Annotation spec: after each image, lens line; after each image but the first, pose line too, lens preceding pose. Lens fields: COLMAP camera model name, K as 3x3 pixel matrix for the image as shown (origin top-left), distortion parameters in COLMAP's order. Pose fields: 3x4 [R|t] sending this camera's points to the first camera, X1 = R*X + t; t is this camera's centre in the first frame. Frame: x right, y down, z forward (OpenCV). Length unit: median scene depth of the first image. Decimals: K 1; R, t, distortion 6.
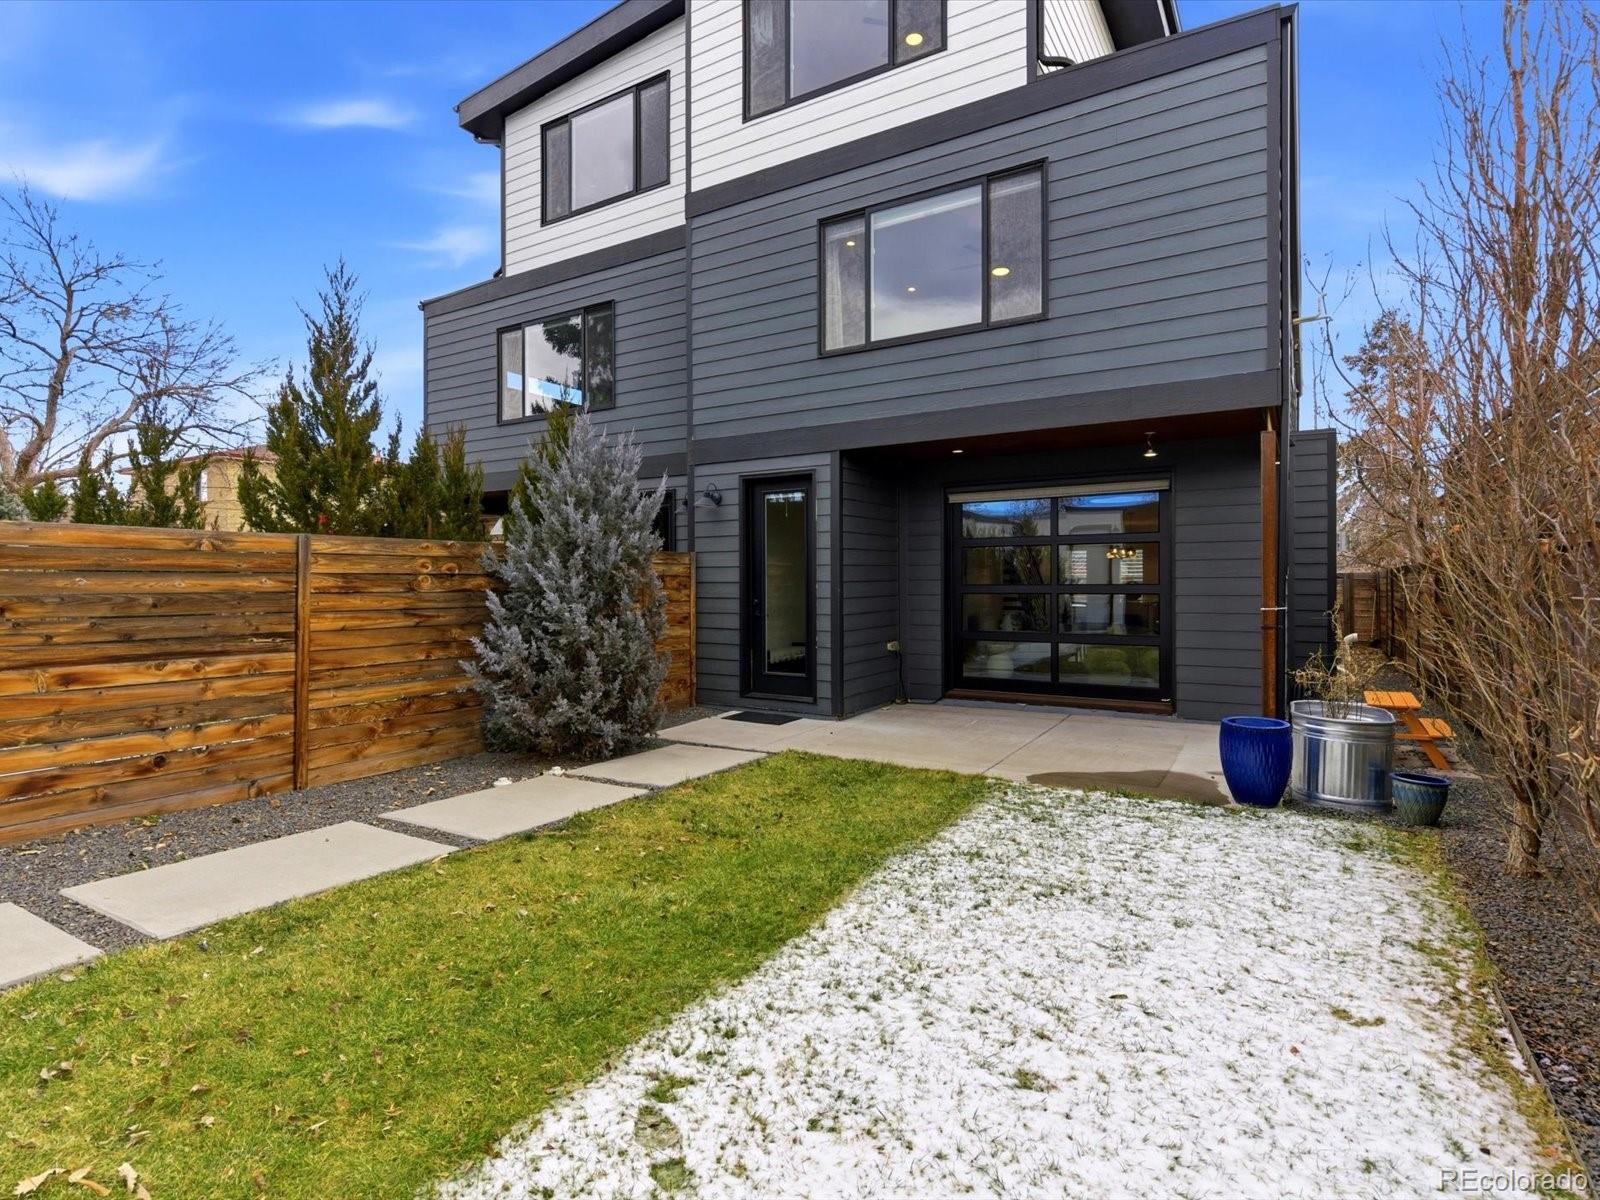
lens RADIAL K [[820.9, 0, 806.1], [0, 820.9, 576.5], [0, 0, 1]] dist [0.003959, -0.004496]
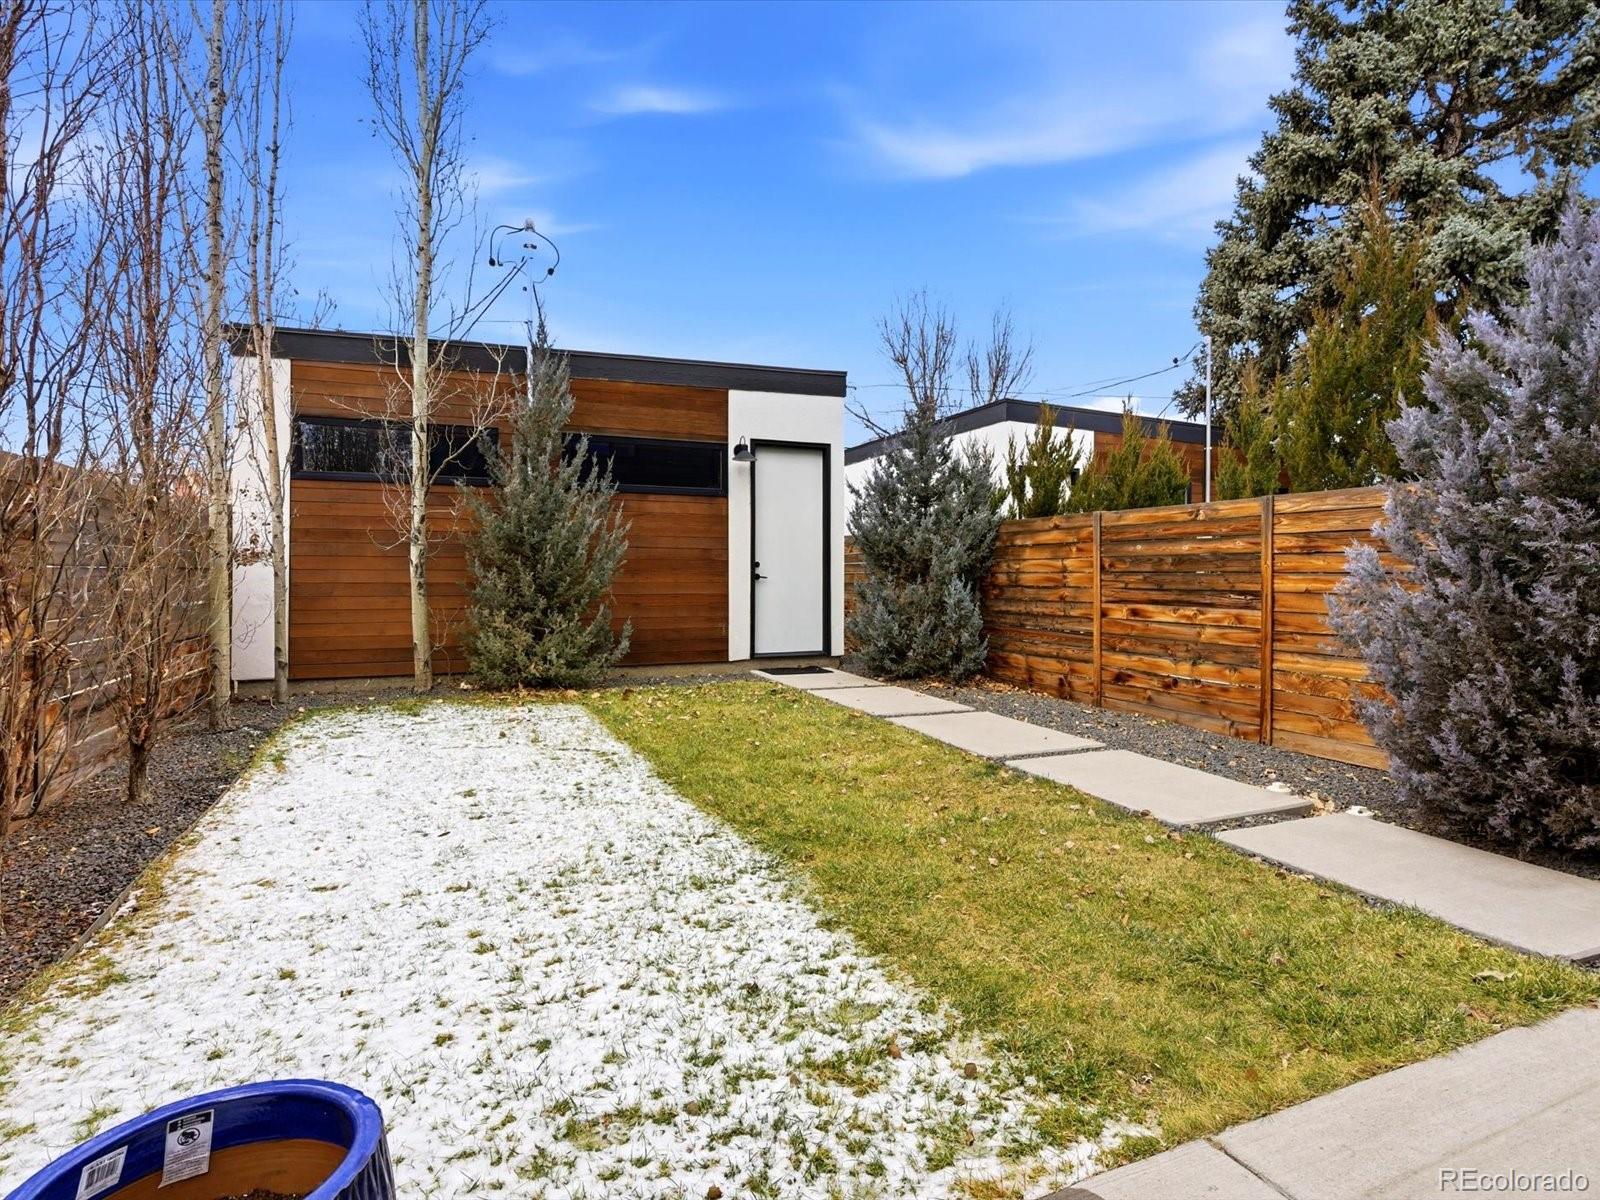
lens RADIAL K [[820.9, 0, 790.9], [0, 820.9, 591.9], [0, 0, 1]] dist [0.003959, -0.004496]
pose [[-0.582158, 0.019171, -0.812849, 0.639508], [0.004980, 0.999787, 0.020013, 0.050012], [0.813060, 0.007602, -0.582130, 1.261956]]
